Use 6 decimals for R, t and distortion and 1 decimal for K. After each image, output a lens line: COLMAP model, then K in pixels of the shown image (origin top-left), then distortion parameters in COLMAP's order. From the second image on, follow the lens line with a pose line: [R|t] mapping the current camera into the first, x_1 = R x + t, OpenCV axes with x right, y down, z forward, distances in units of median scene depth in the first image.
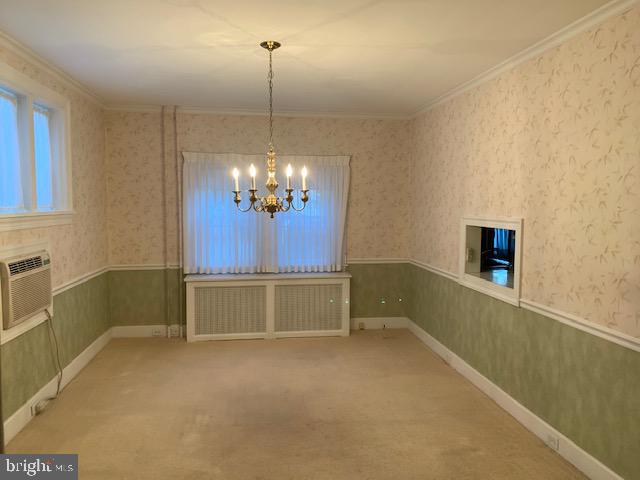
lens RADIAL K [[484.6, 0, 320.0], [0, 484.6, 240.0], [0, 0, 1]] dist [0.042576, -0.066568]
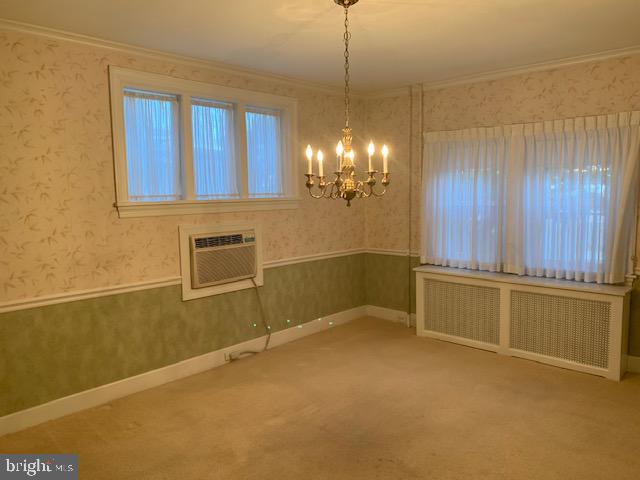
lens RADIAL K [[484.6, 0, 320.0], [0, 484.6, 240.0], [0, 0, 1]] dist [0.042576, -0.066568]
pose [[0.622325, 0.069237, -0.779691, 0.335752], [-0.040842, 0.997596, 0.055989, -0.020013], [0.781693, -0.002999, 0.623656, 0.265474]]
